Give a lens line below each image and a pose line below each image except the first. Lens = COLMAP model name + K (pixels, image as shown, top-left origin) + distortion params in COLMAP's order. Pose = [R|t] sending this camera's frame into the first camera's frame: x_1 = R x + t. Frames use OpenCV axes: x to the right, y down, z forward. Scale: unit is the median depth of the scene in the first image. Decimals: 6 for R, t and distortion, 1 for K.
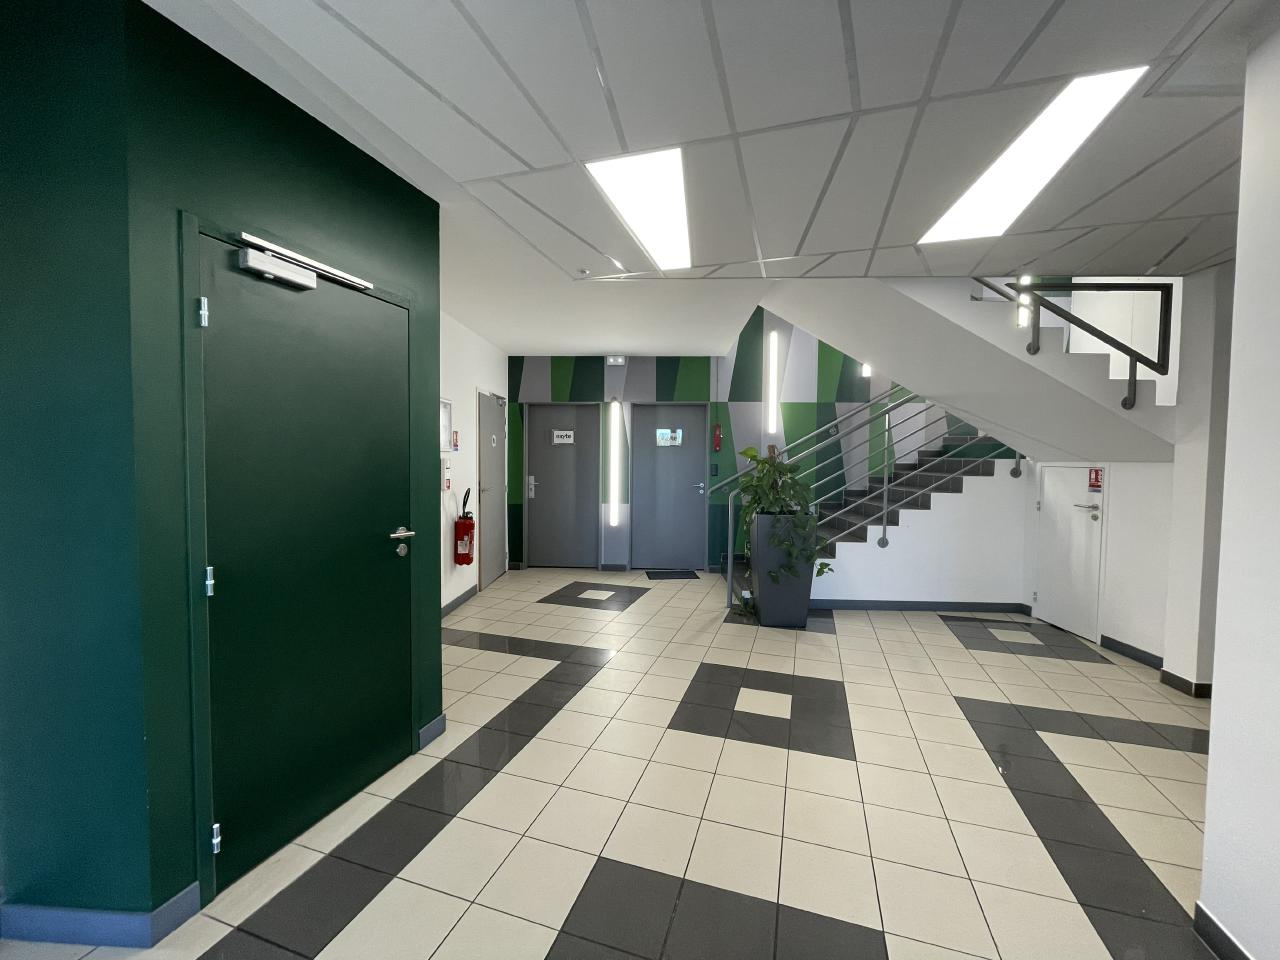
lens RADIAL K [[515.3, 0, 640.0], [0, 515.3, 477.7], [0, 0, 1]] dist [-0.000125, -0.000859]
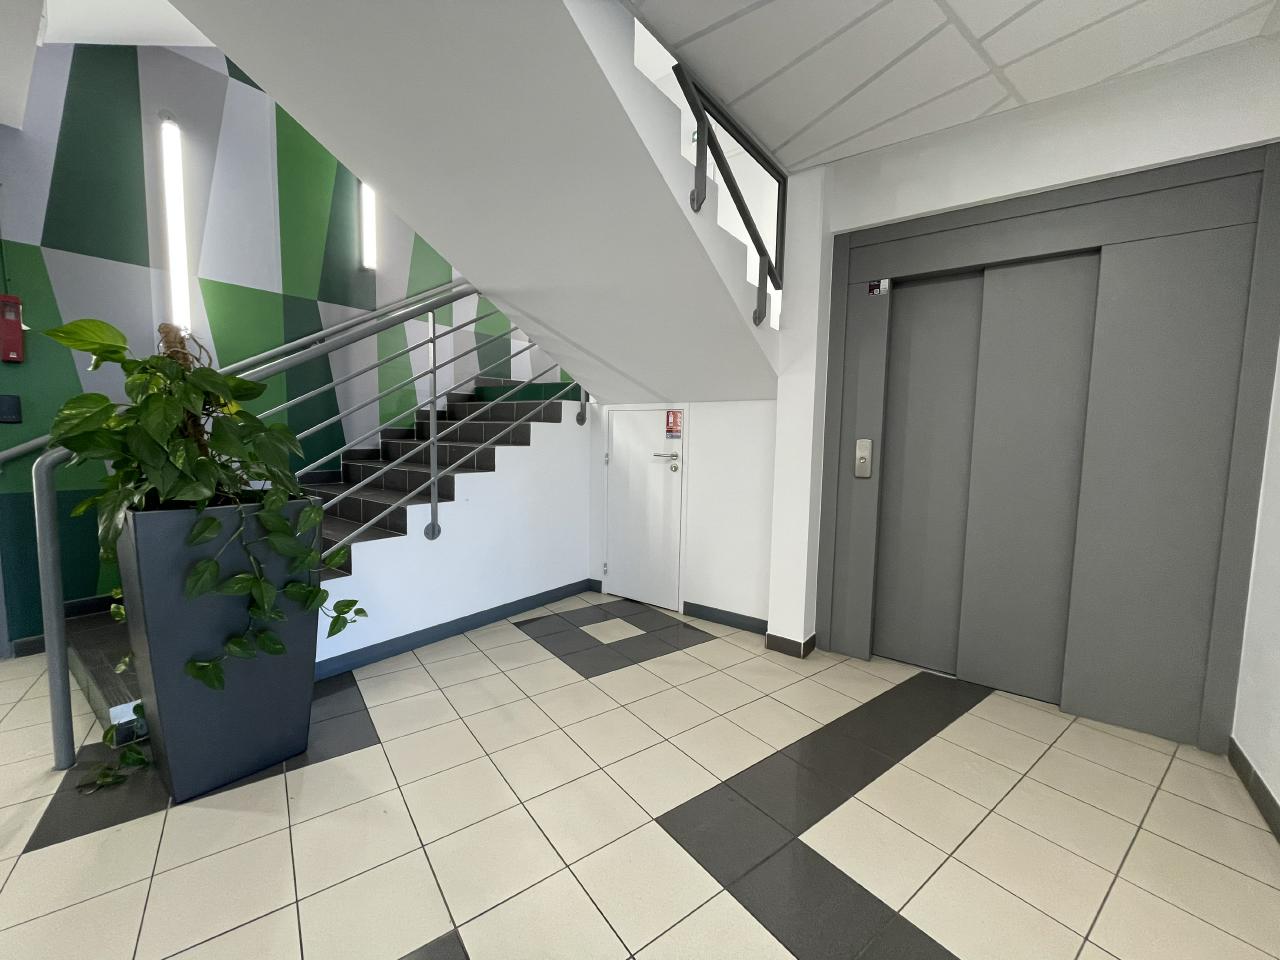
lens RADIAL K [[515.3, 0, 639.4], [0, 515.3, 477.0], [0, 0, 1]] dist [-0.000125, -0.000859]
pose [[0.576206, -0.067520, 0.814510, 0.137601], [0.020305, 0.997457, 0.068321, 0.029362], [-0.817052, -0.022828, 0.576112, 0.500754]]
